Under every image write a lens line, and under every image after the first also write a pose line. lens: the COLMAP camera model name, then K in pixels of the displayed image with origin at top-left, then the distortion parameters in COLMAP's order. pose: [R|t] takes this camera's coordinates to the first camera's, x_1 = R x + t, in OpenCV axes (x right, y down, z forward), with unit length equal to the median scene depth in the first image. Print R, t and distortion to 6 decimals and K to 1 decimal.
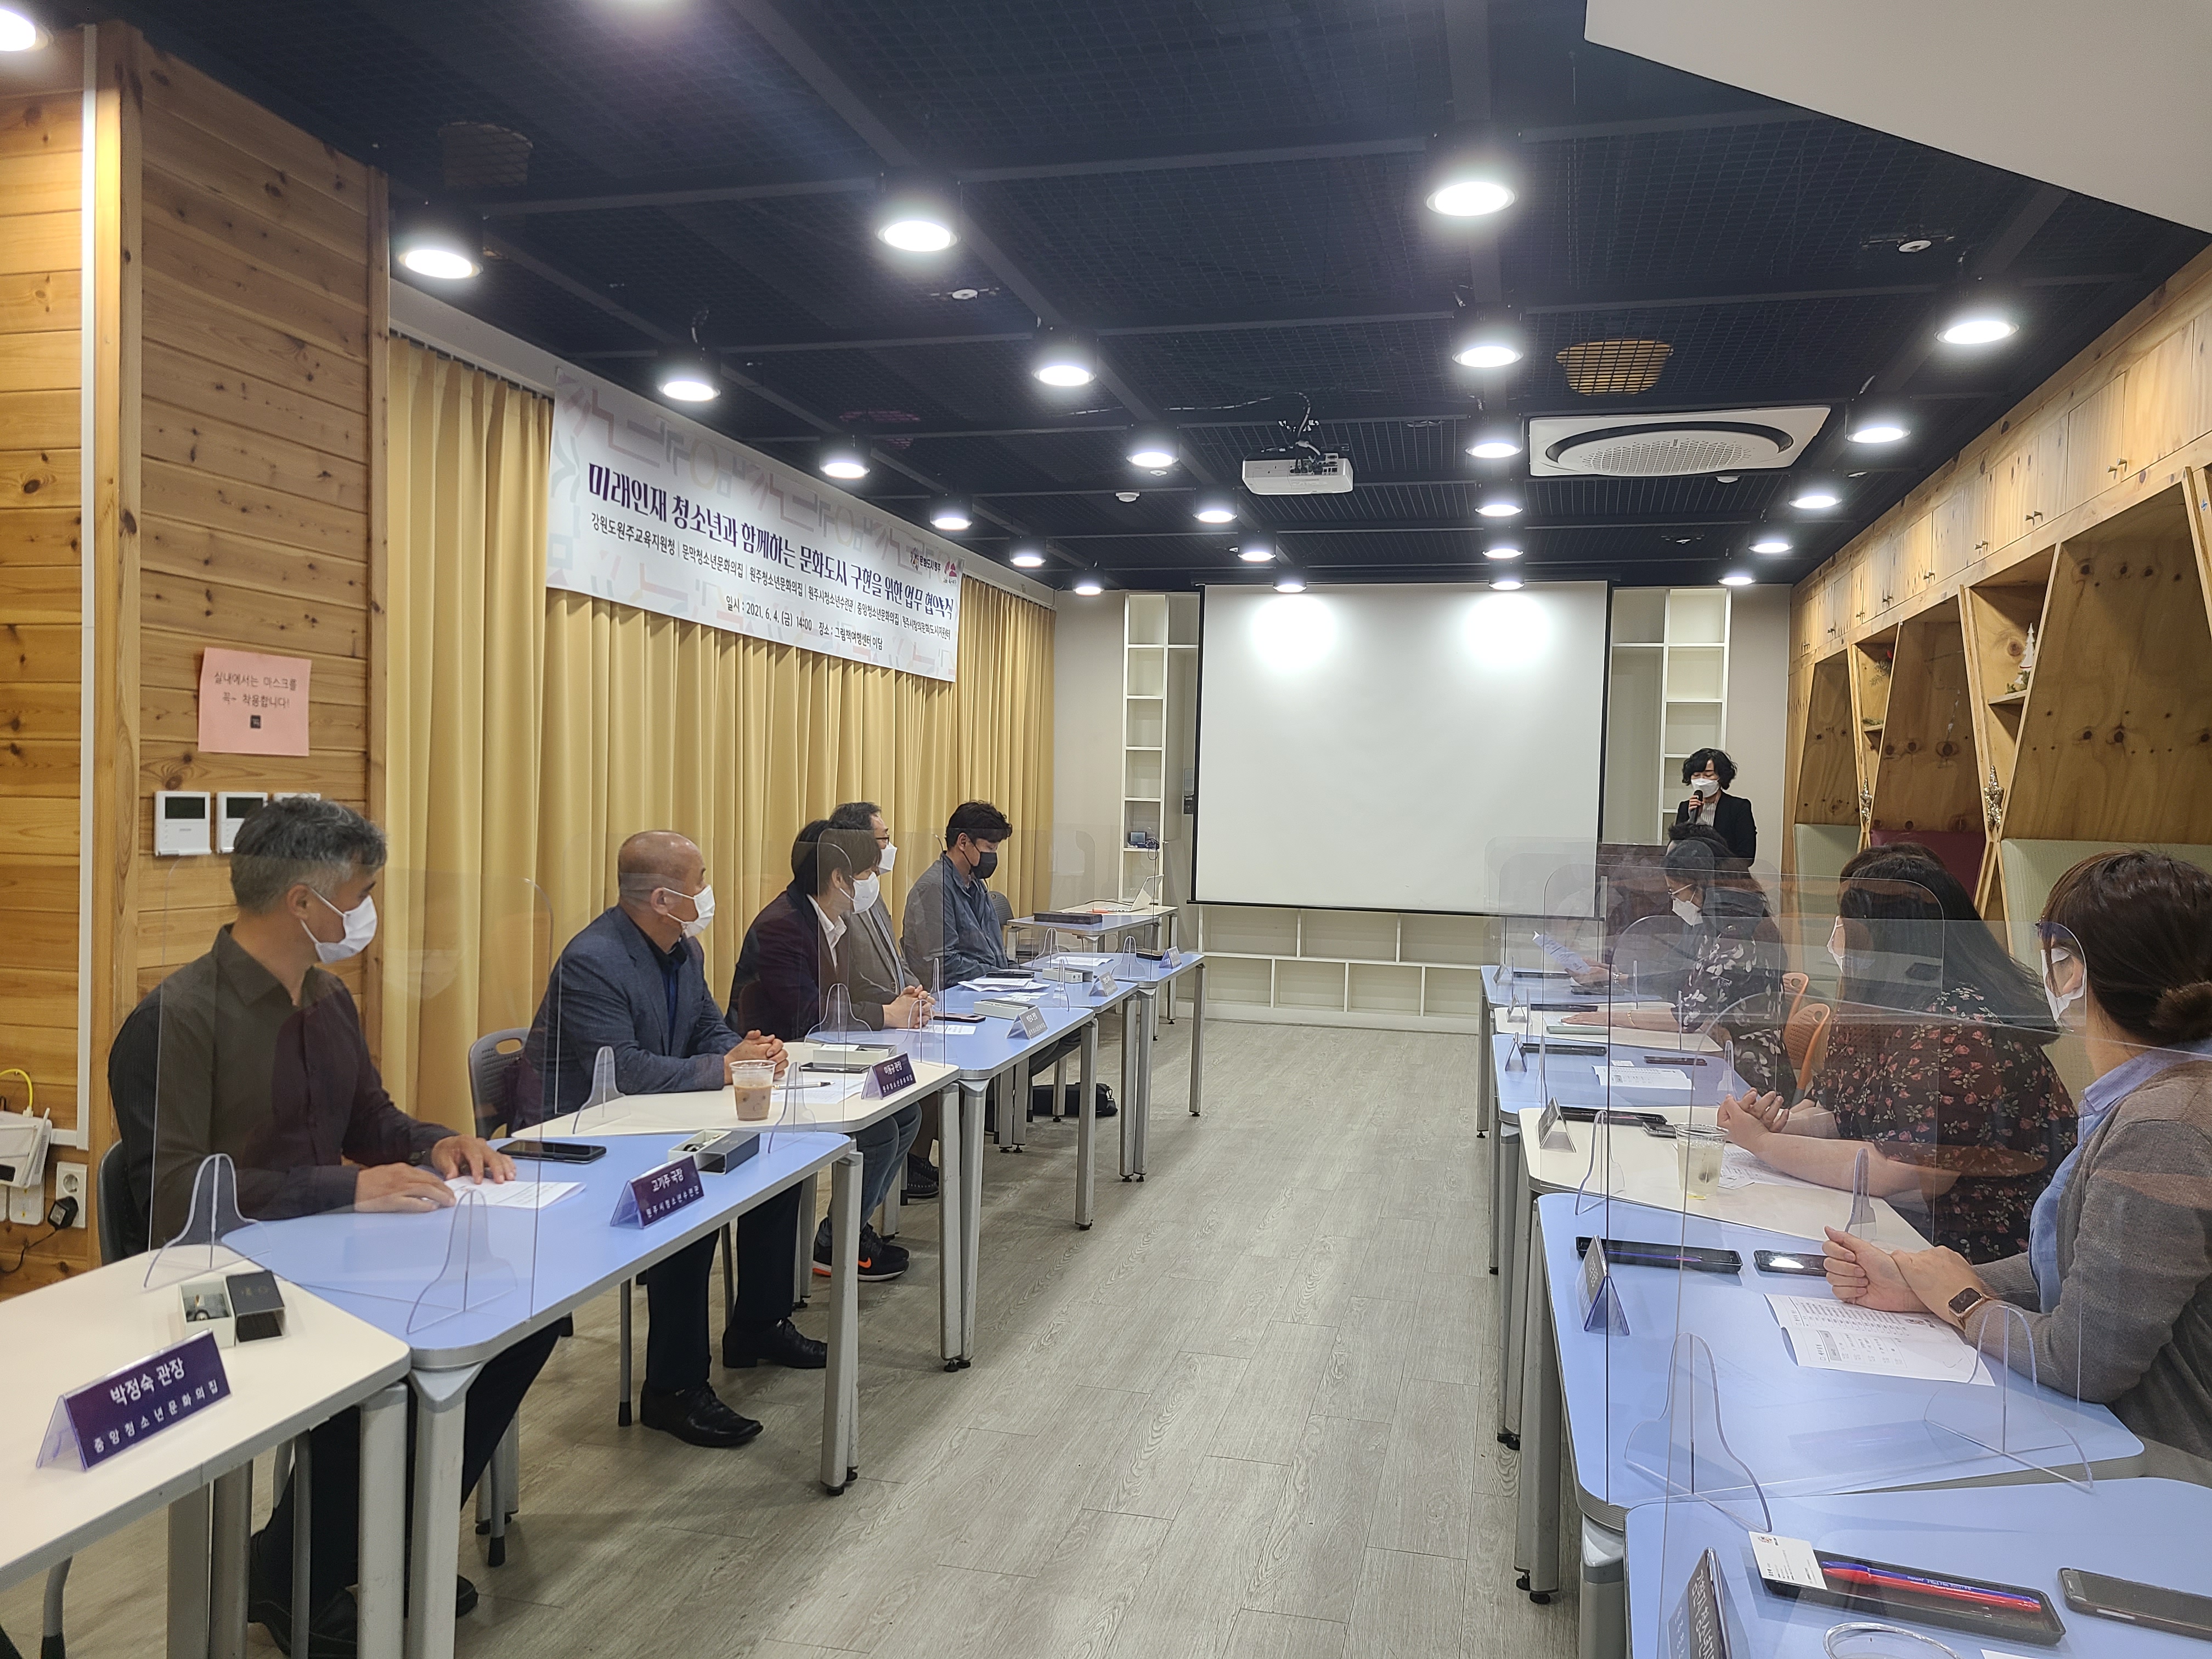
lens RADIAL K [[1642.8, 0, 1106.0], [0, 1642.8, 829.5], [0, 0, 1]] dist [0.078756, -0.067821]
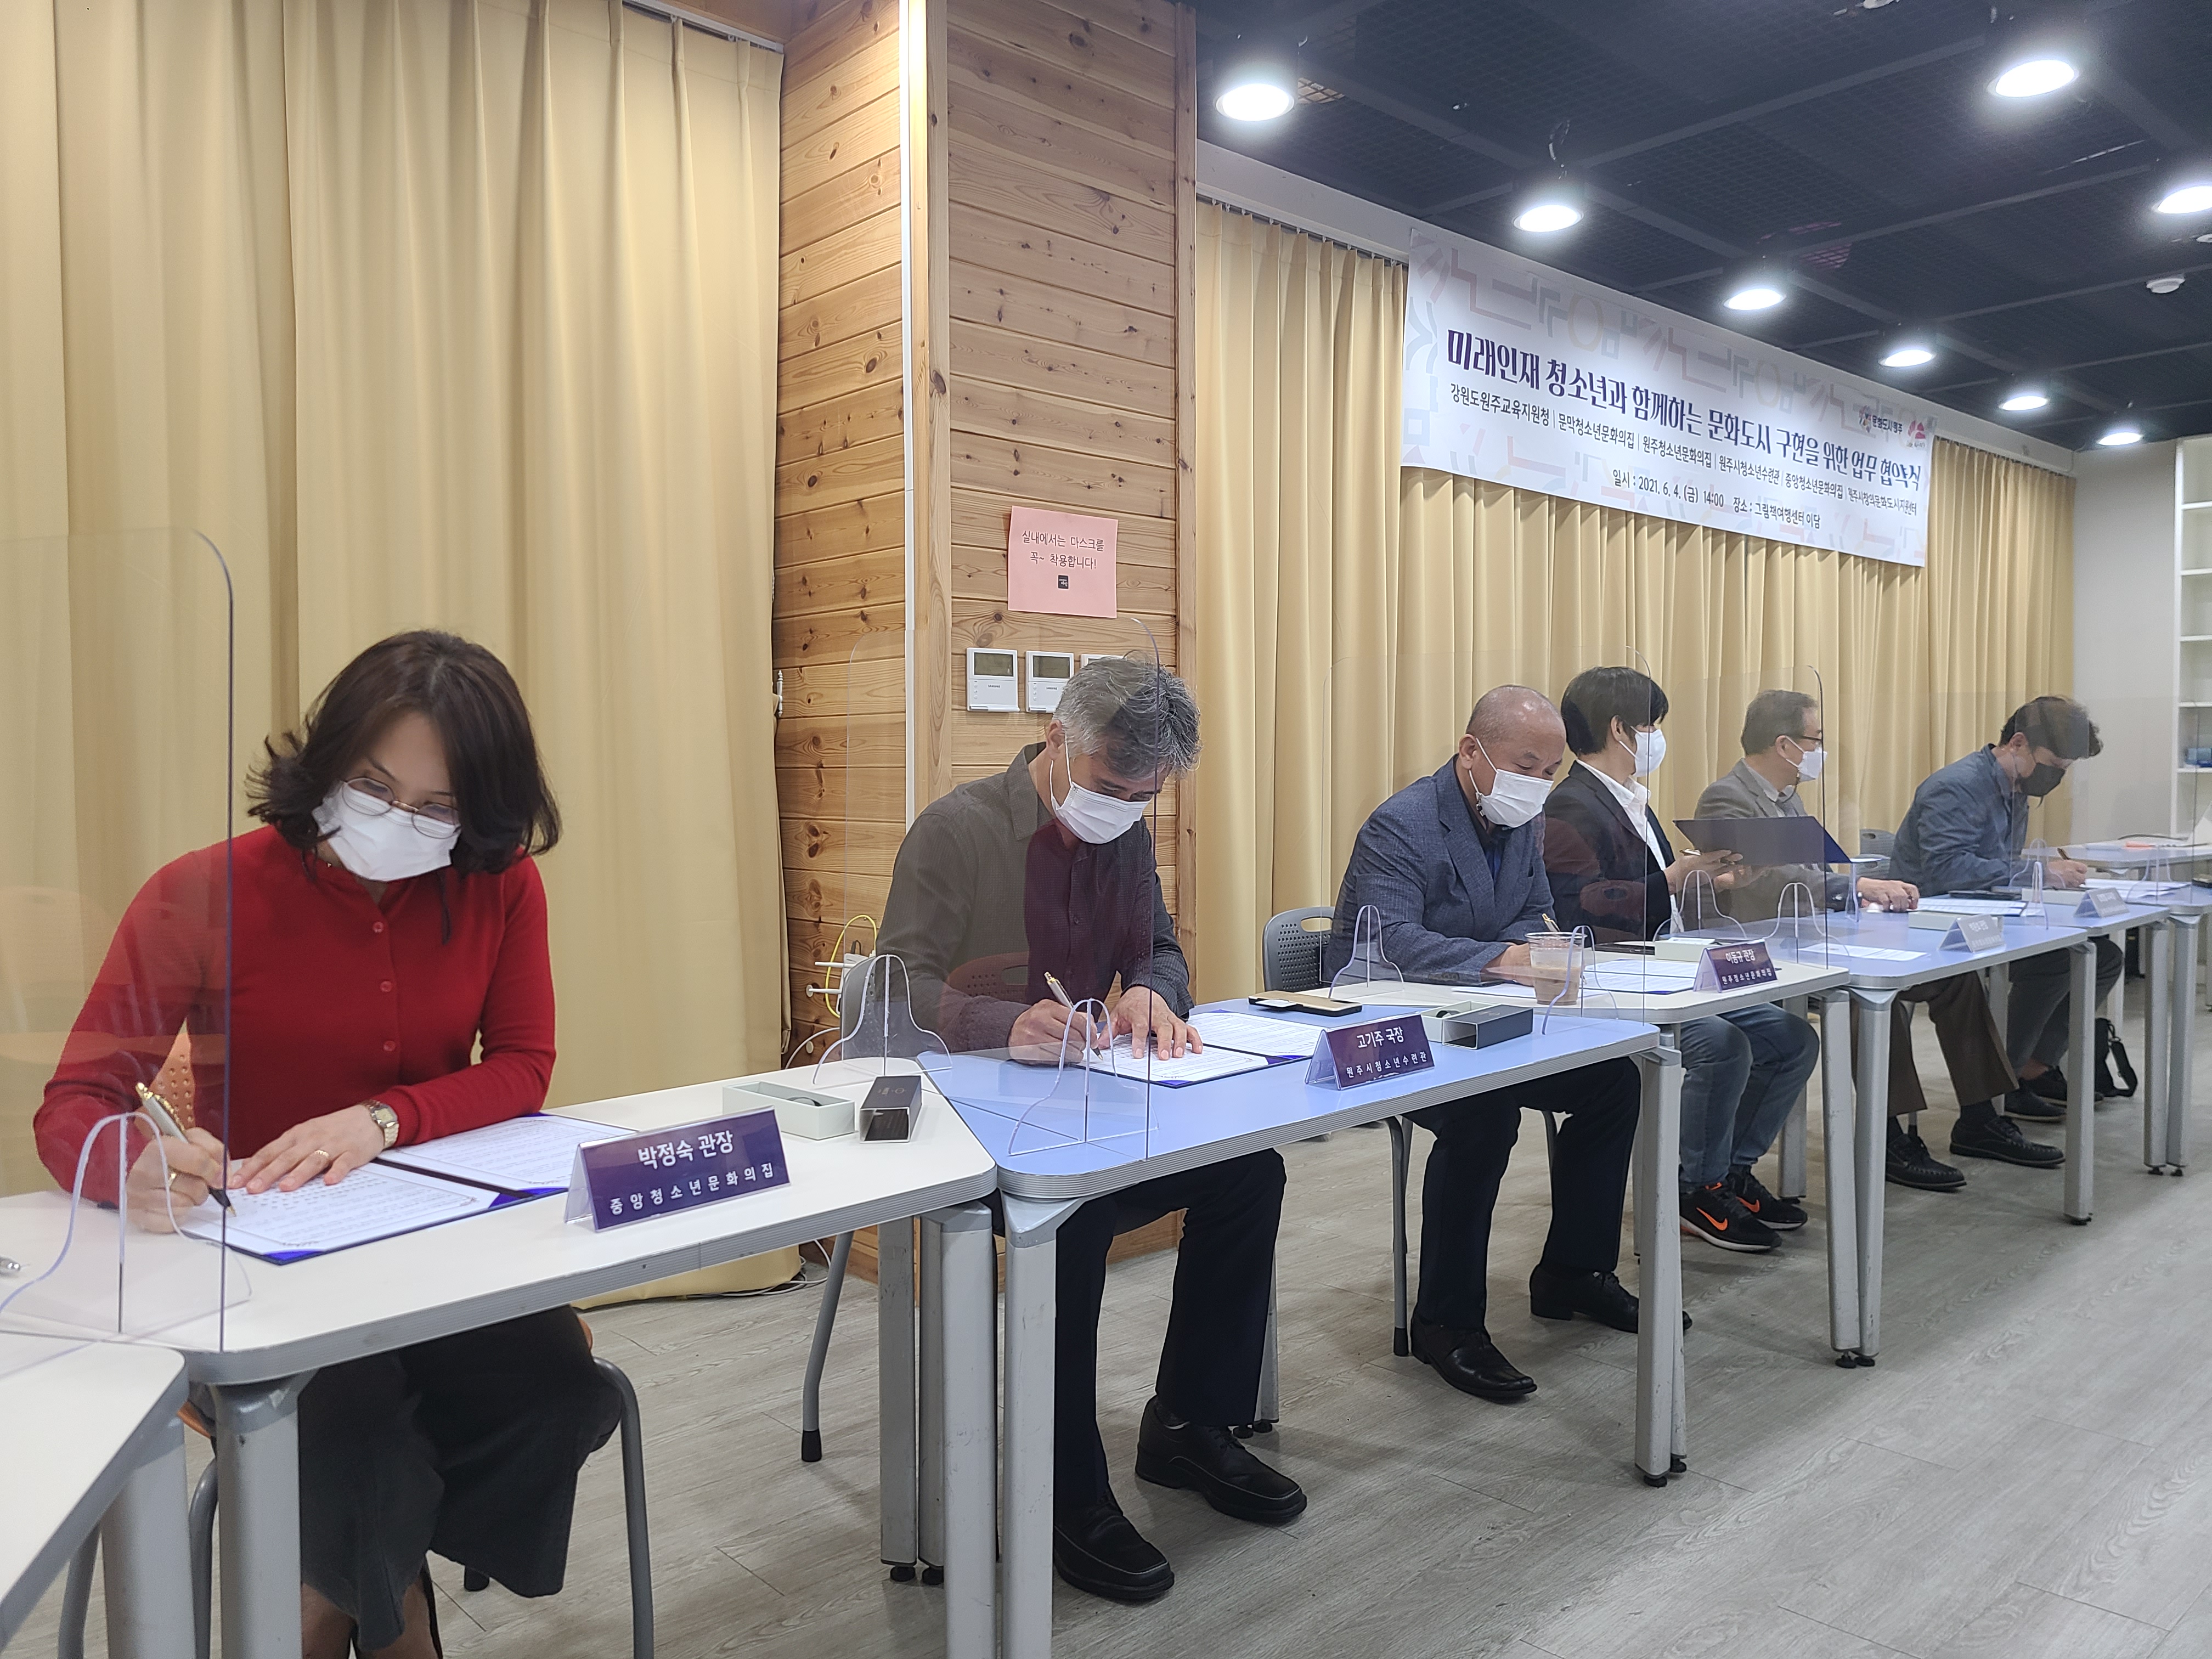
lens RADIAL K [[1651.2, 0, 1104.9], [0, 1651.2, 814.0], [0, 0, 1]] dist [0.074996, -0.070281]
pose [[0.839738, -0.011048, -0.542880, 0.043830], [0.013142, 0.999914, -0.000022, 0.071260], [0.542833, -0.007116, 0.839811, 0.176016]]
